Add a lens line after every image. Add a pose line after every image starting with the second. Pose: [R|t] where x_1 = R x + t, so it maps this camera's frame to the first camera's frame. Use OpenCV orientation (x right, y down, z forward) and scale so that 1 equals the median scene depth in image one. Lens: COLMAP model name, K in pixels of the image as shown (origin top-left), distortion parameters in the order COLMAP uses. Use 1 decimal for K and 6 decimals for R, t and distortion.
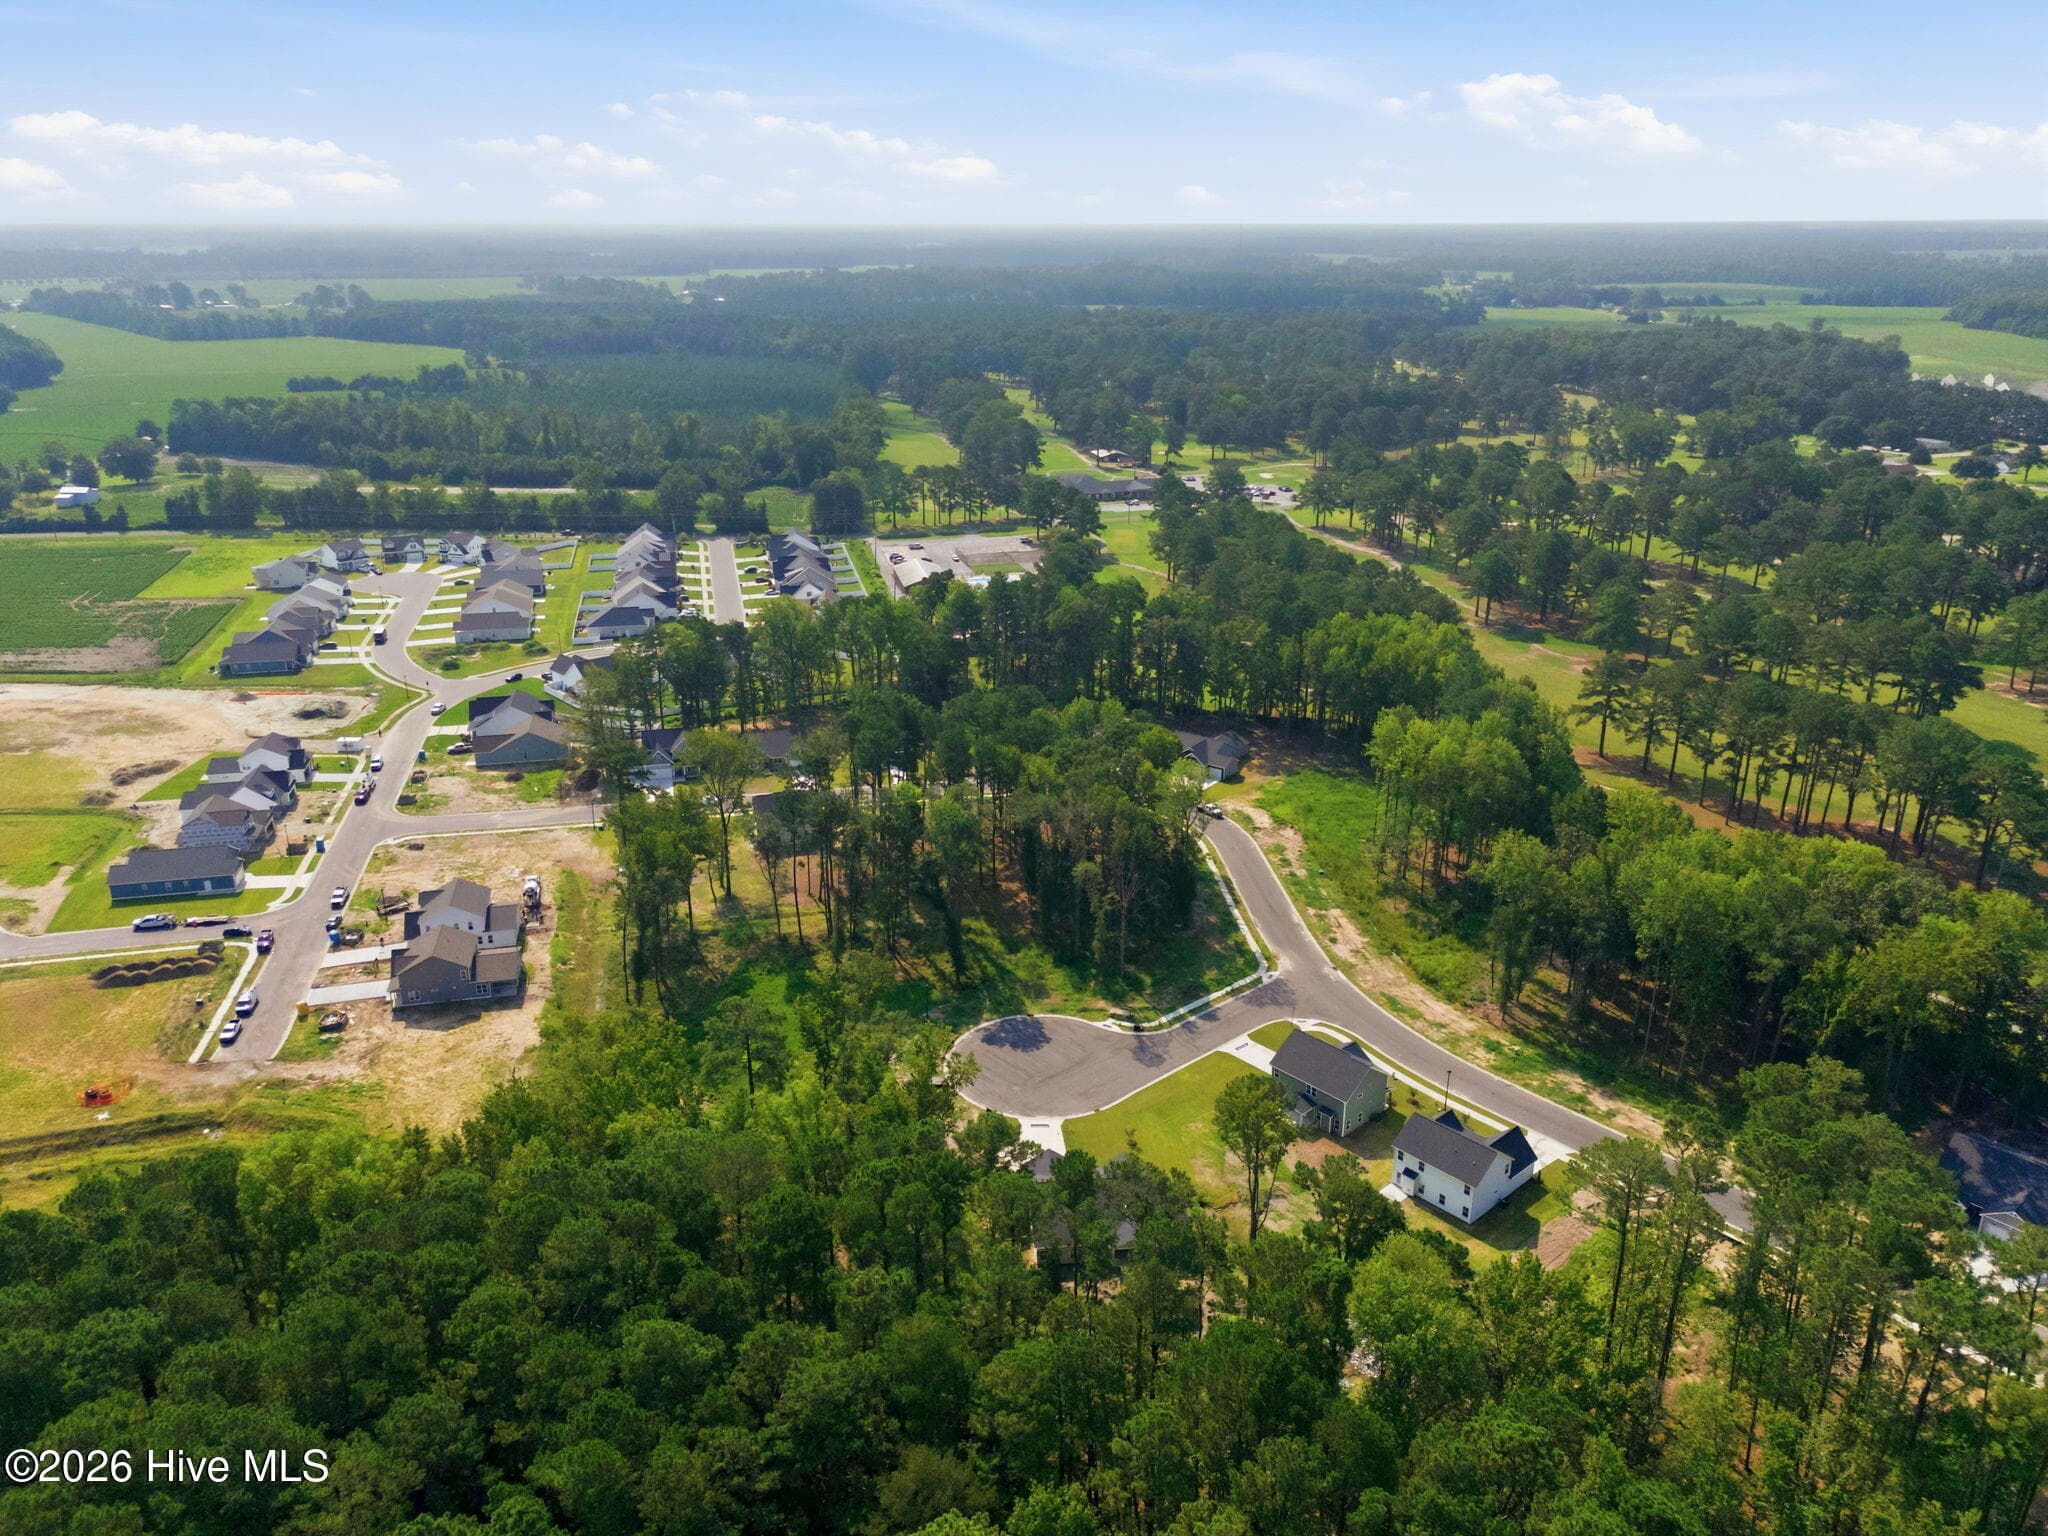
lens RADIAL K [[1498.8, 0, 1031.5], [0, 1498.8, 760.2], [0, 0, 1]] dist [0.076503, -0.068383]
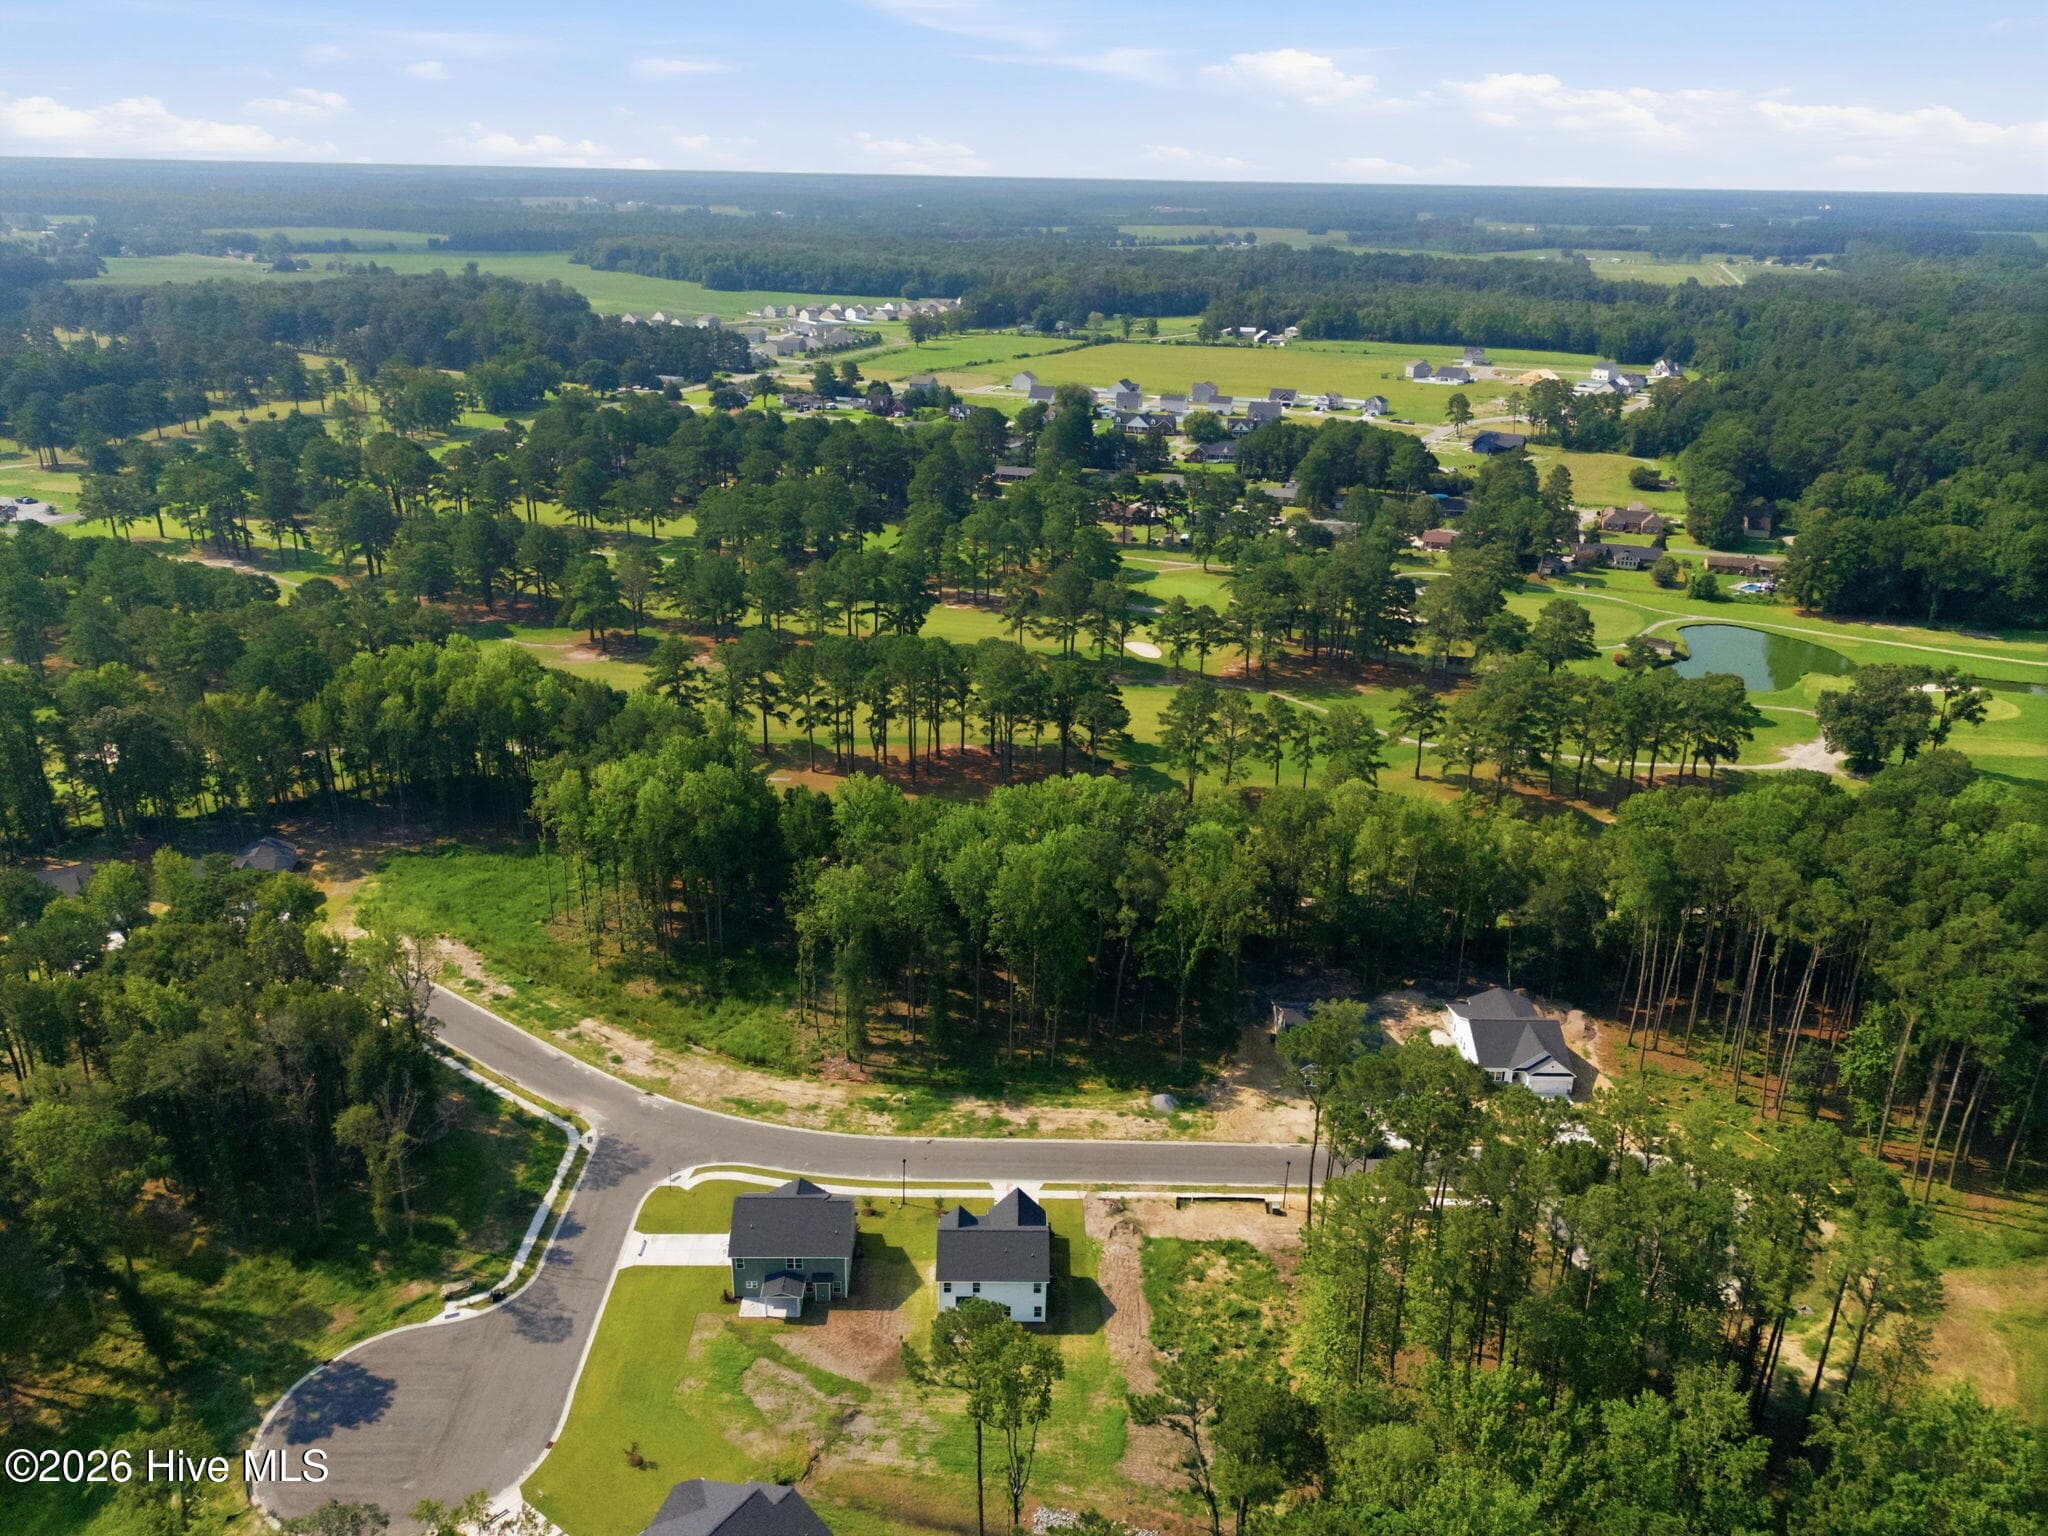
lens RADIAL K [[1498.8, 0, 1031.5], [0, 1498.8, 760.2], [0, 0, 1]] dist [0.076503, -0.068383]
pose [[0.667983, -0.260822, 0.696973, -0.187760], [0.238073, 0.962246, 0.131923, -0.095846], [-0.705068, 0.077808, 0.704859, 0.286279]]
